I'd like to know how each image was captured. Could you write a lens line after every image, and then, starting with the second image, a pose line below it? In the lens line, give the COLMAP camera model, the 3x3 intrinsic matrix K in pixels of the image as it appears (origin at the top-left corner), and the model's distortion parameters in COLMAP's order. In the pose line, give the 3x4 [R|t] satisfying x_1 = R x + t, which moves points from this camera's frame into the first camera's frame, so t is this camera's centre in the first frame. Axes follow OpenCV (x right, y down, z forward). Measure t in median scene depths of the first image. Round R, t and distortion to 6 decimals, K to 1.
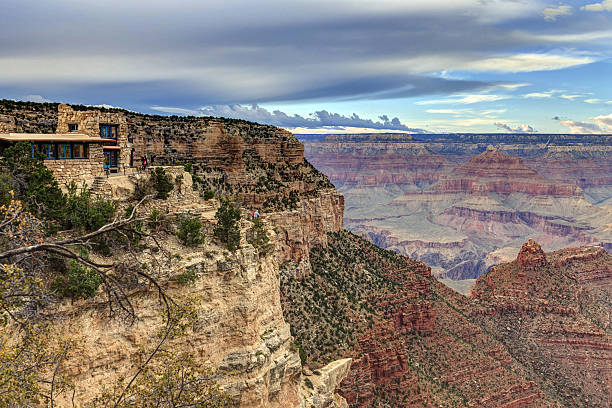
lens RADIAL K [[589.7, 0, 309.1], [0, 589.7, 199.4], [0, 0, 1]] dist [-0.001088, 0.000000]
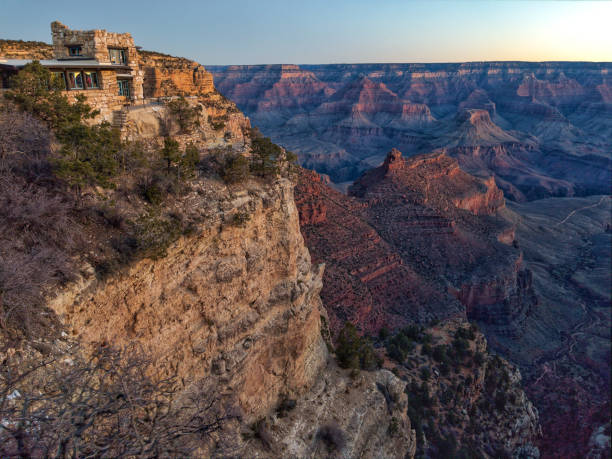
lens RADIAL K [[460.1, 0, 303.9], [0, 460.1, 232.3], [0, 0, 1]] dist [0.063155, -0.057453]
pose [[0.982524, -0.074035, 0.170778, -0.206631], [0.032213, 0.971282, 0.235740, -0.016103], [-0.183327, -0.226119, 0.956693, 0.233656]]
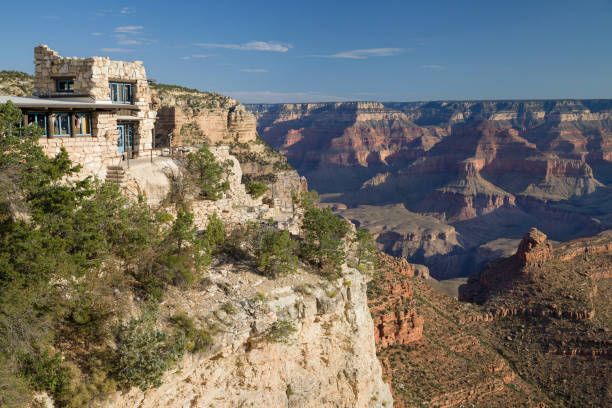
lens RADIAL K [[723.3, 0, 305.4], [0, 723.3, 207.5], [0, 0, 1]] dist [0.095454, 0.000000]
pose [[0.997570, -0.020548, 0.066570, -0.201473], [0.018421, 0.999305, 0.032399, -0.015688], [-0.067190, -0.031094, 0.997256, 0.224954]]
